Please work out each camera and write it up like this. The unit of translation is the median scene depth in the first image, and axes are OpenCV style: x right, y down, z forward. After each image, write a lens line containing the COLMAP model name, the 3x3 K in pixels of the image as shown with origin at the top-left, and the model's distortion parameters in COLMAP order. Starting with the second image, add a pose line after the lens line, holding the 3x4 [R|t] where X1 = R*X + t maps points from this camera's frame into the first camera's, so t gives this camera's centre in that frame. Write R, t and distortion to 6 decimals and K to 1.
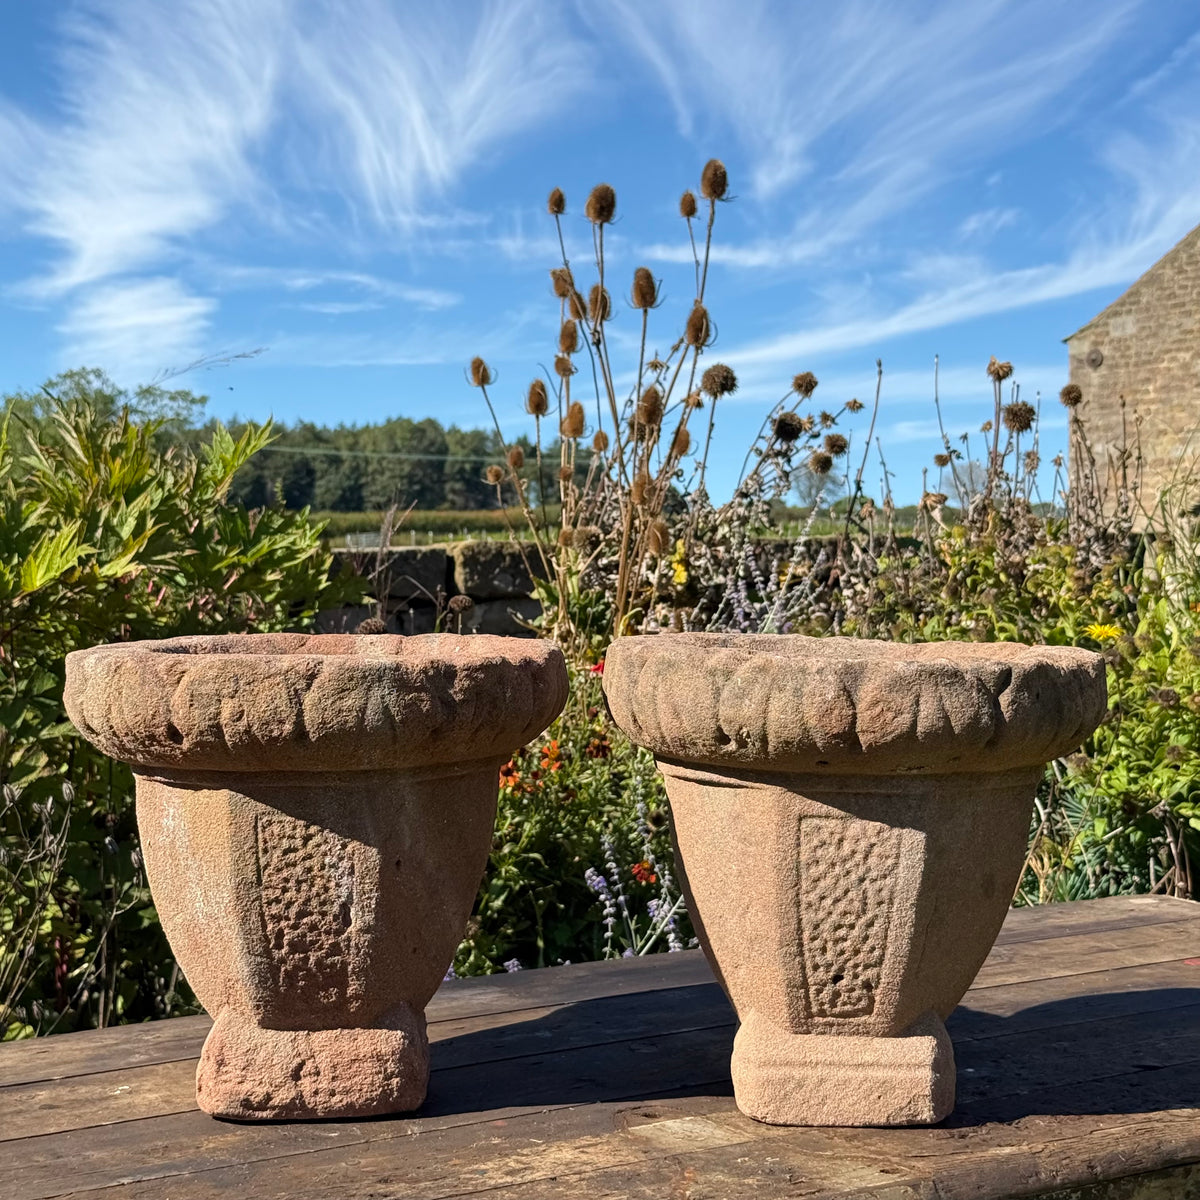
lens RADIAL K [[2232.1, 0, 590.7], [0, 2232.1, 601.6], [0, 0, 1]] dist [0.132429, 0.038768]
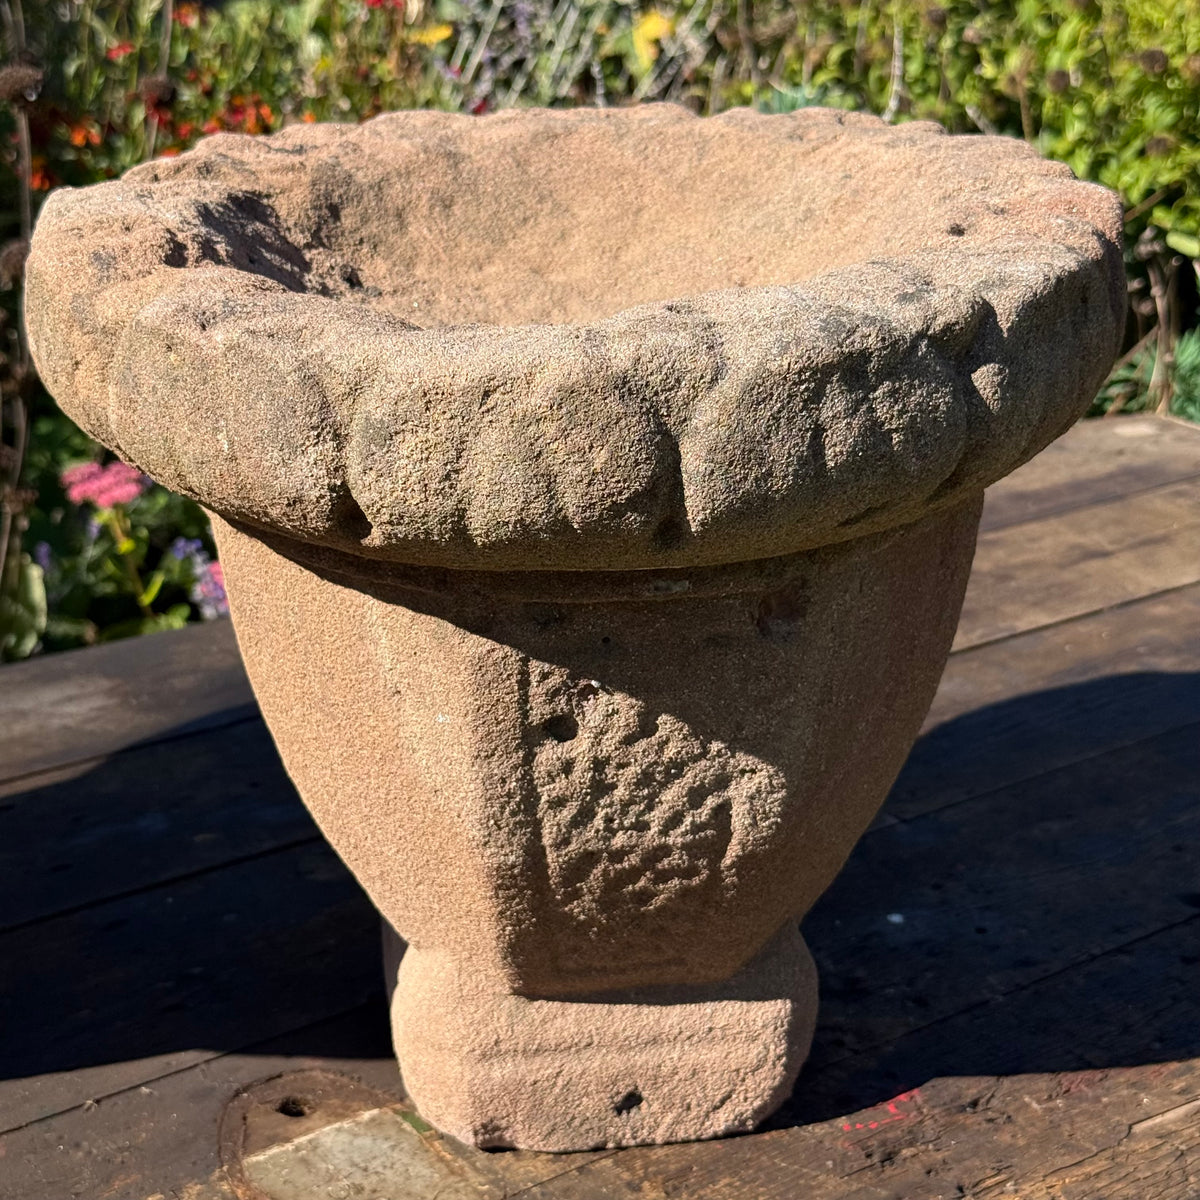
lens RADIAL K [[2260.8, 0, 602.4], [0, 2260.8, 605.3], [0, 0, 1]] dist [0.162517, -0.258644]
pose [[0.998003, -0.014550, 0.061466, 0.069048], [-0.005679, 0.948499, 0.316731, -0.050547], [-0.062909, -0.316447, 0.946522, 0.552629]]
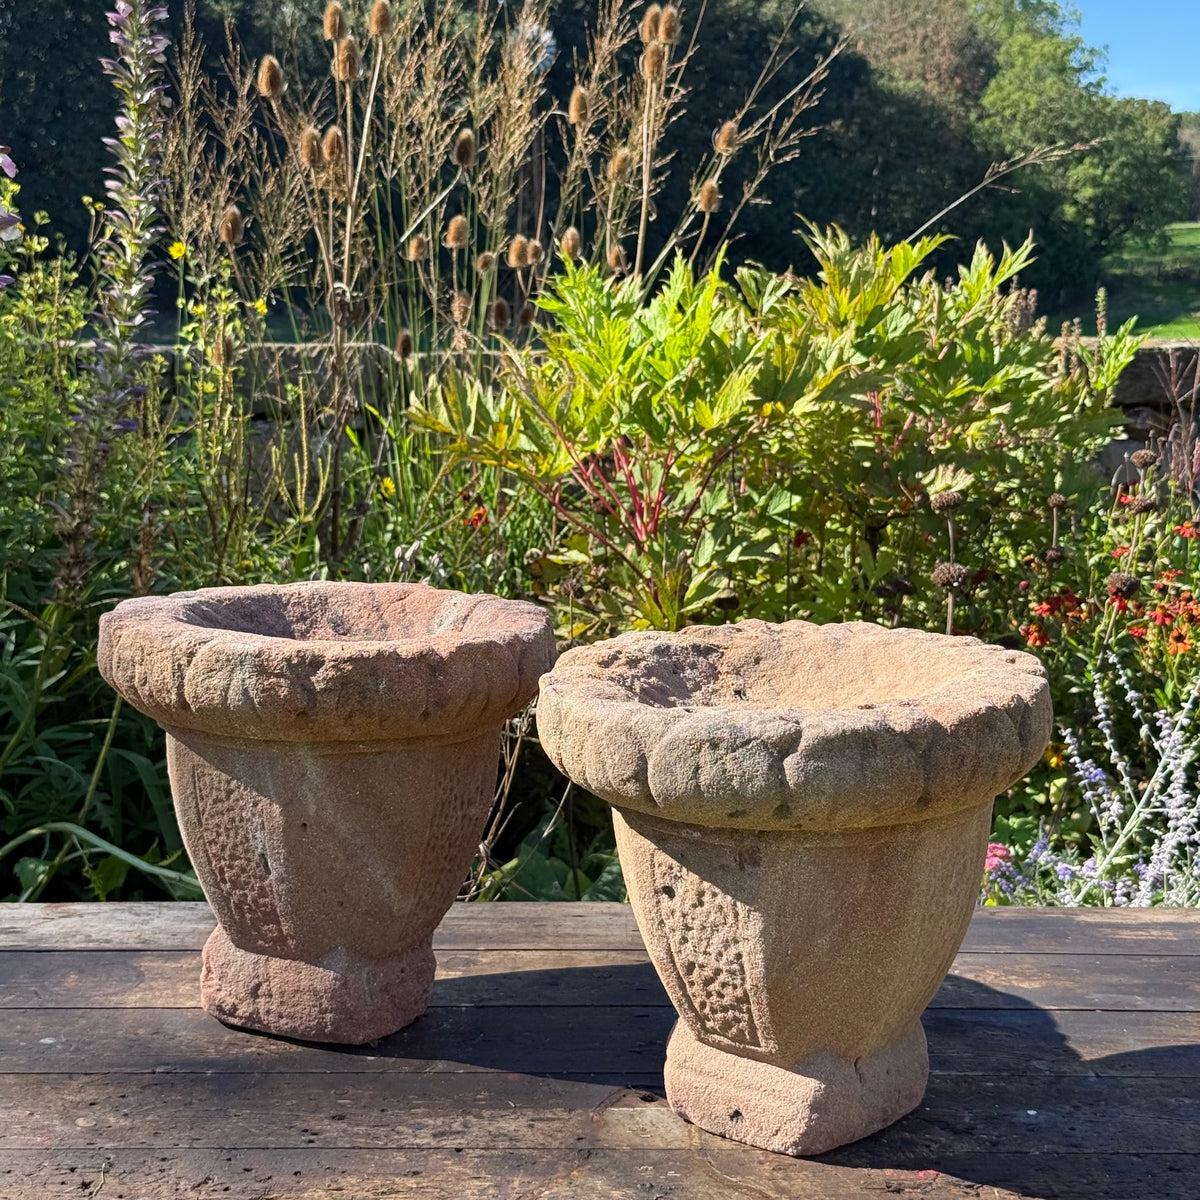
lens RADIAL K [[2232.1, 0, 590.7], [0, 2232.1, 601.6], [0, 0, 1]] dist [0.132429, 0.038768]
pose [[0.829911, 0.102223, -0.548450, 0.616669], [-0.045592, 0.992209, 0.115944, -0.124512], [0.556029, -0.071218, 0.828106, 0.178996]]
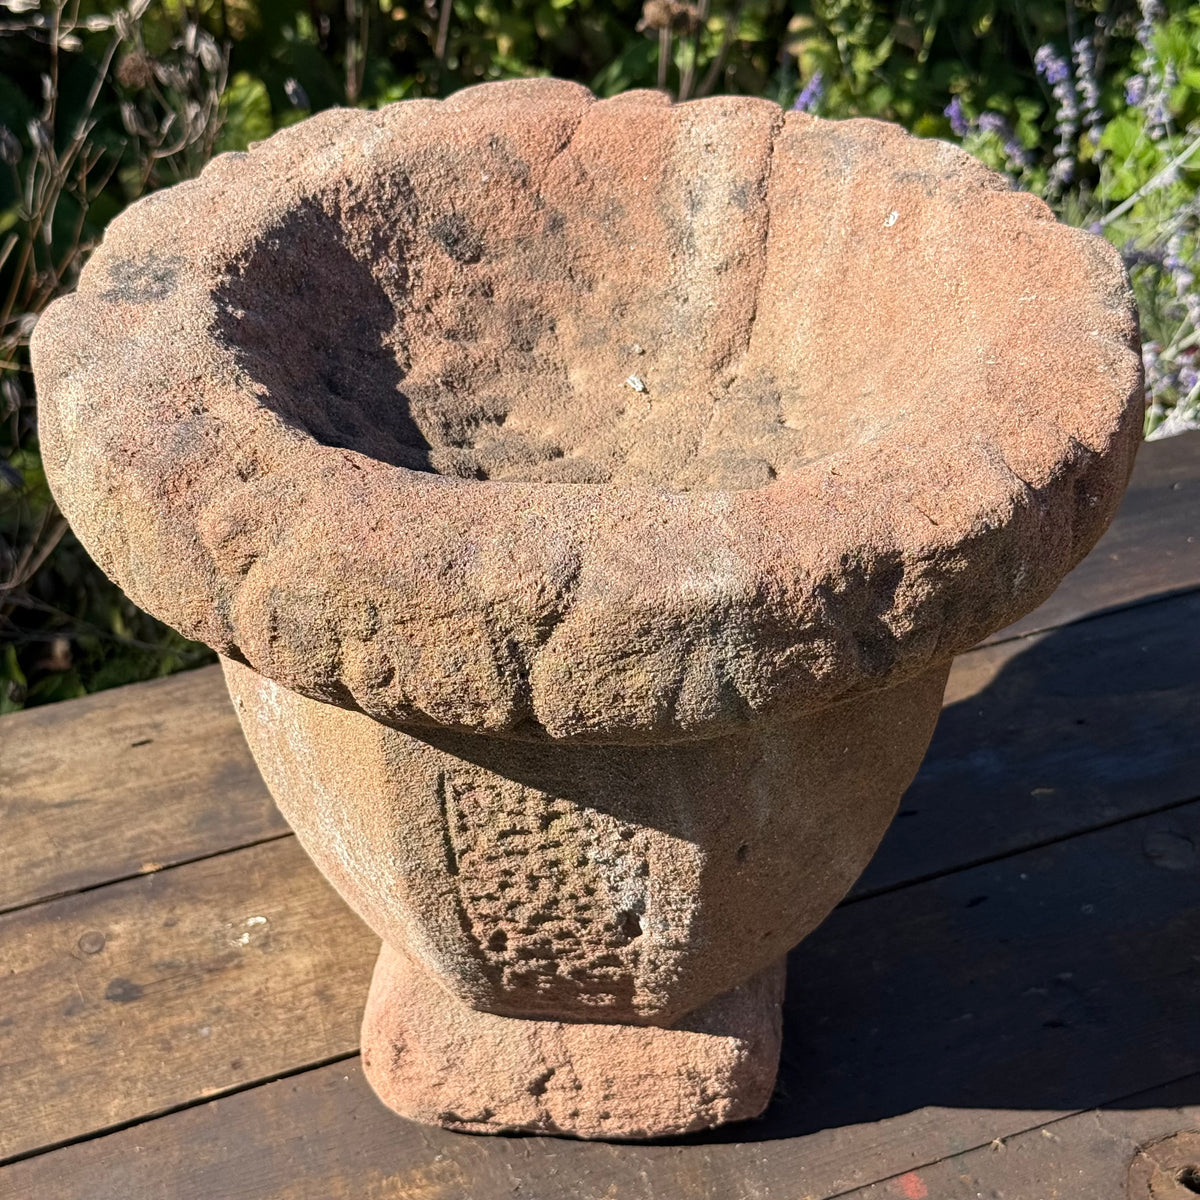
lens RADIAL K [[2250.9, 0, 595.2], [0, 2250.9, 599.9], [0, 0, 1]] dist [0.143167, -0.174796]
pose [[0.988769, 0.088498, -0.120429, -0.063685], [-0.009284, 0.840636, 0.541521, -0.183785], [0.149161, -0.534321, 0.832017, 0.625534]]
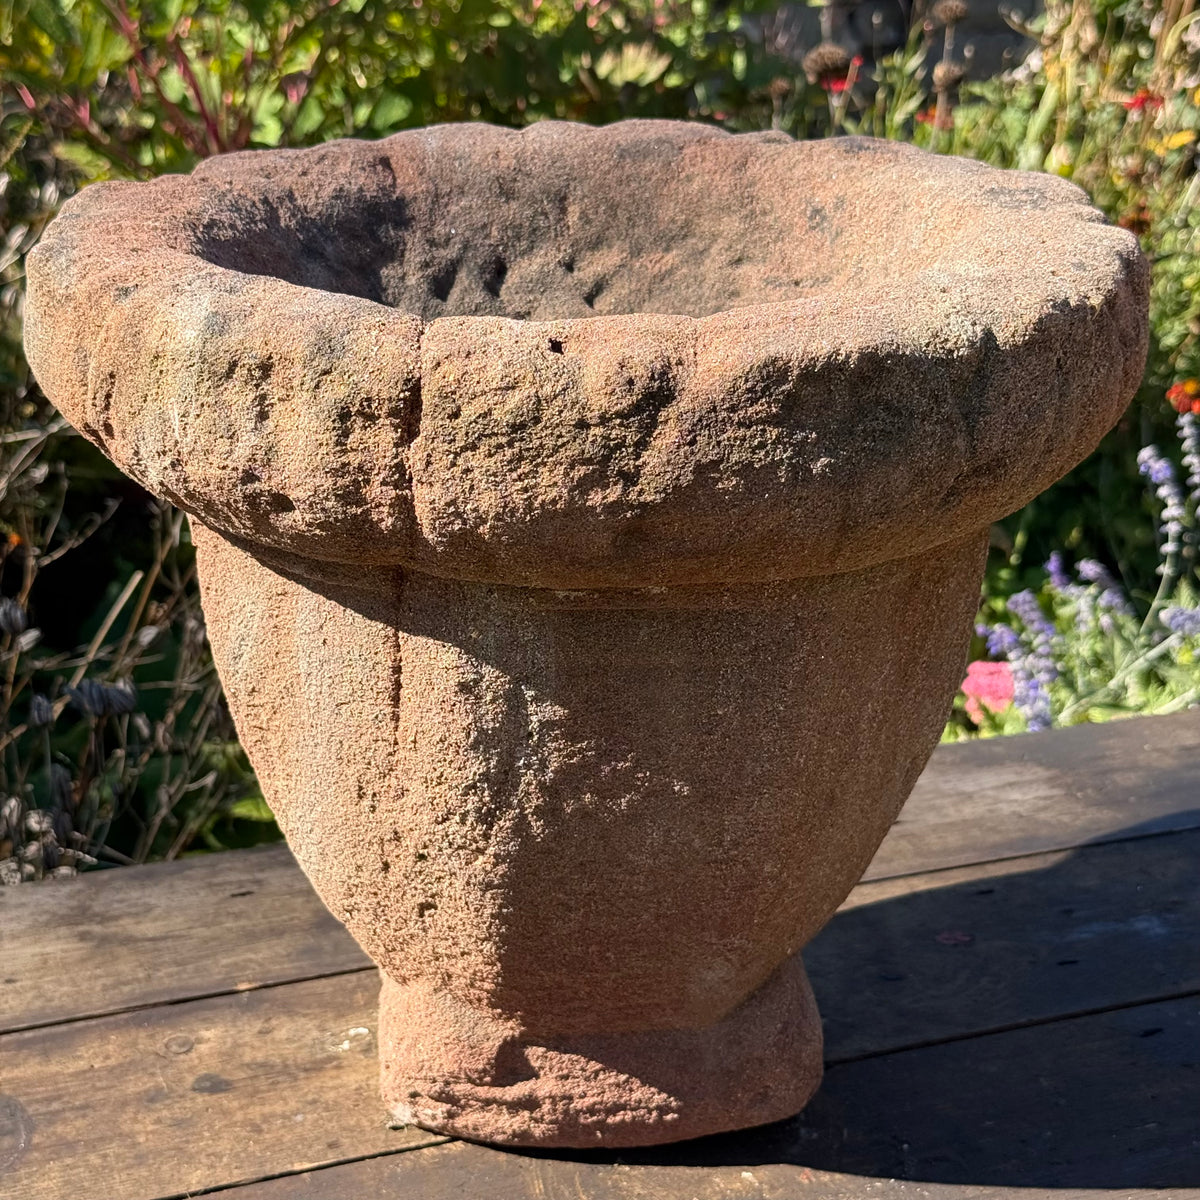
lens RADIAL K [[2252.1, 0, 591.4], [0, 2252.1, 601.3], [0, 0, 1]] dist [0.126647, -0.147594]
pose [[0.982024, 0.061618, -0.178416, -0.070170], [-0.011428, 0.962892, 0.269645, -0.028230], [0.188410, -0.262759, 0.946287, 0.581236]]
